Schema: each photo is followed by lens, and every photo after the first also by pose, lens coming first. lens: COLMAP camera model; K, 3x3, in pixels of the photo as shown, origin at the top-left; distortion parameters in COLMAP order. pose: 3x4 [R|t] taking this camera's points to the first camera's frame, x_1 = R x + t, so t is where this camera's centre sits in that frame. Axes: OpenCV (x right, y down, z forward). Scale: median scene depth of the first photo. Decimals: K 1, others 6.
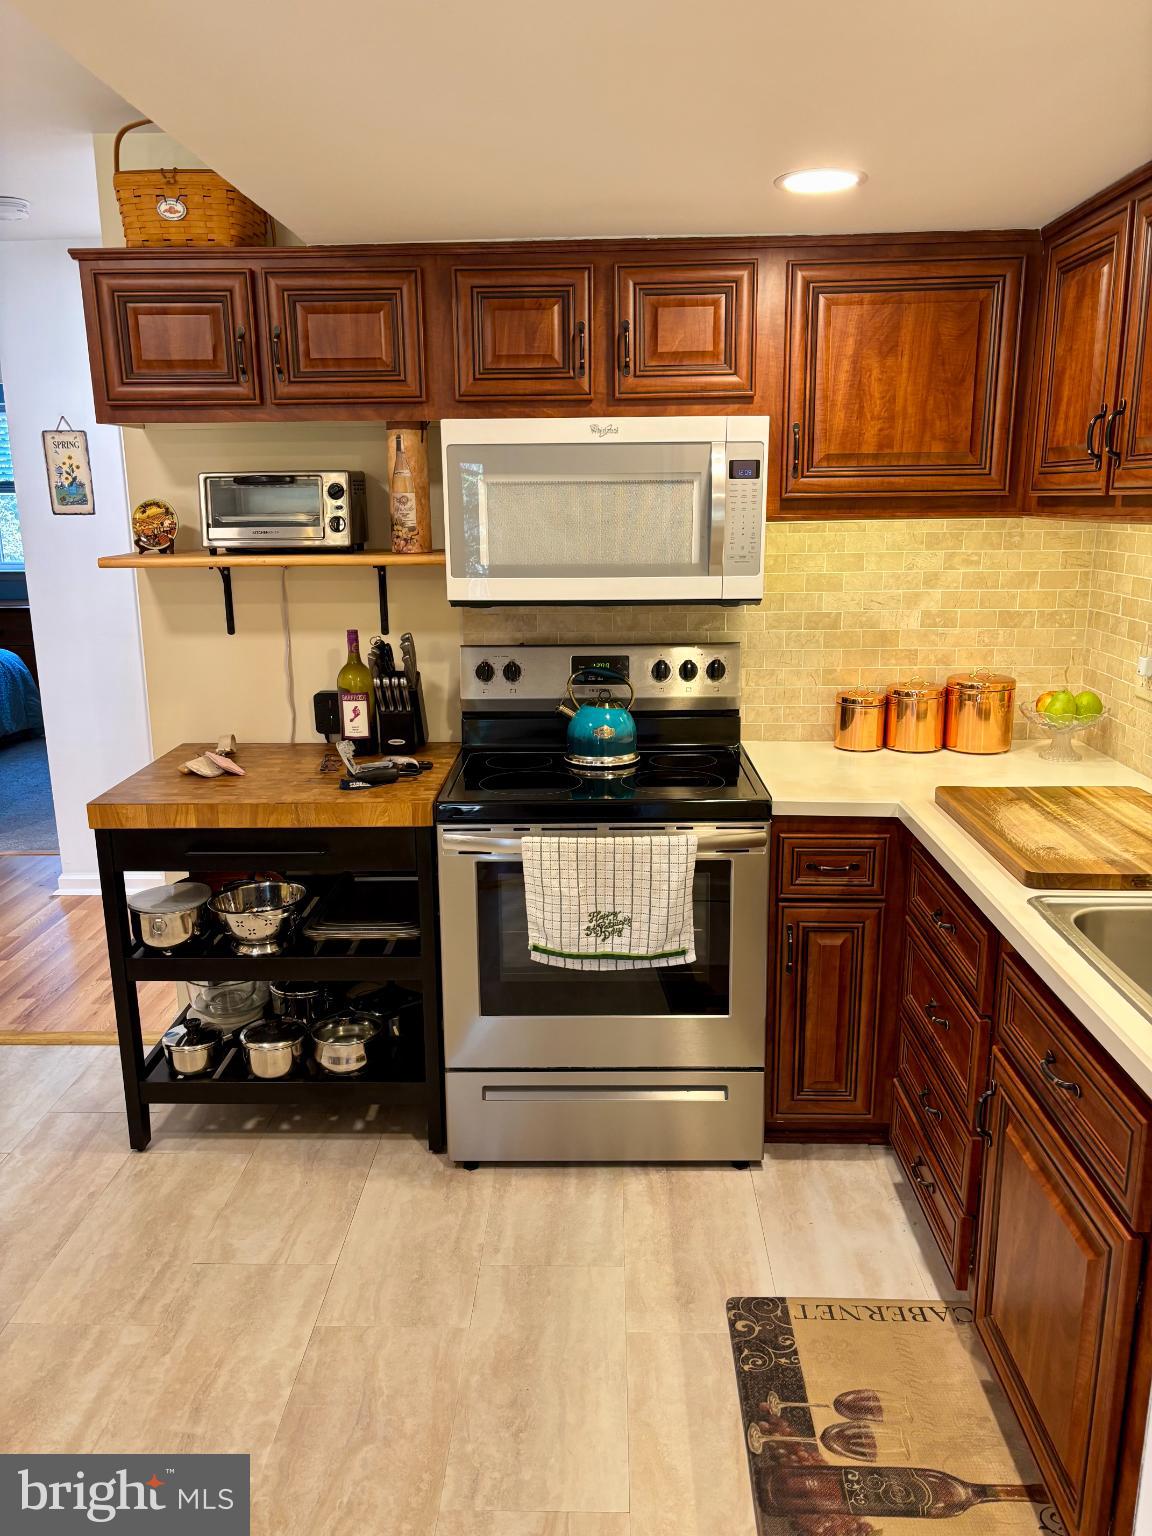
lens RADIAL K [[1167.8, 0, 576.0], [0, 1167.8, 768.0], [0, 0, 1]] dist [0.047882, -0.034986]
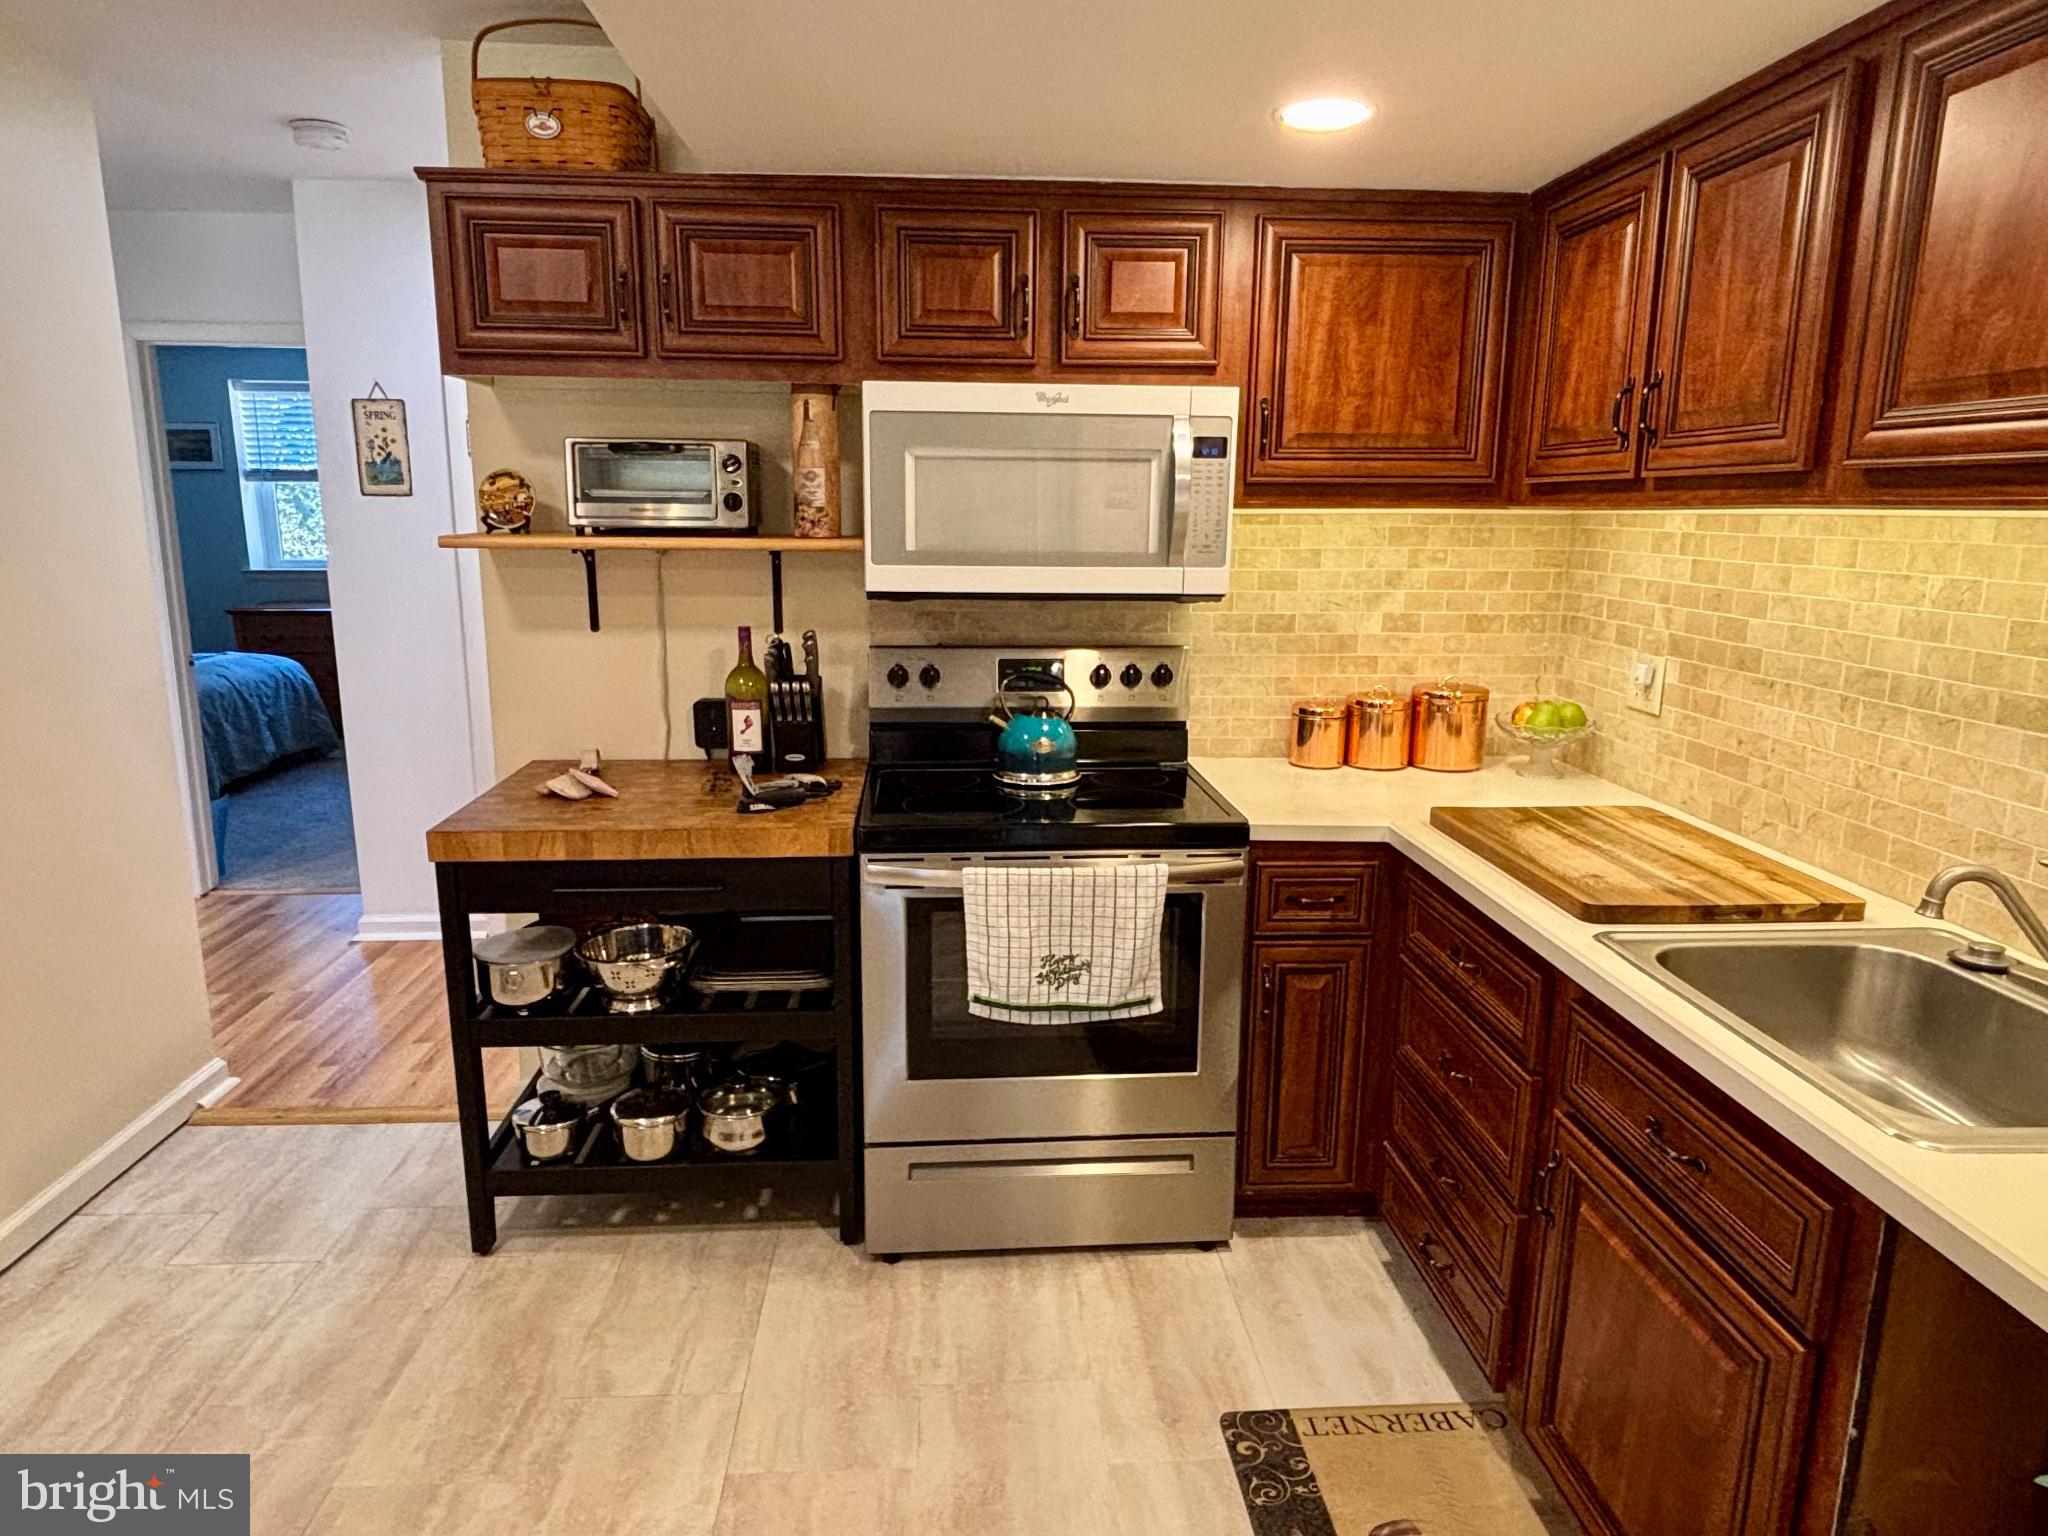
lens RADIAL K [[1226.1, 0, 1017.1], [0, 1226.1, 757.7], [0, 0, 1]] dist [0.051967, -0.069745]
pose [[0.995414, 0.000579, 0.095661, -0.088122], [0.002207, 0.999576, -0.029018, 0.004744], [-0.095637, 0.029096, 0.994991, 0.101419]]
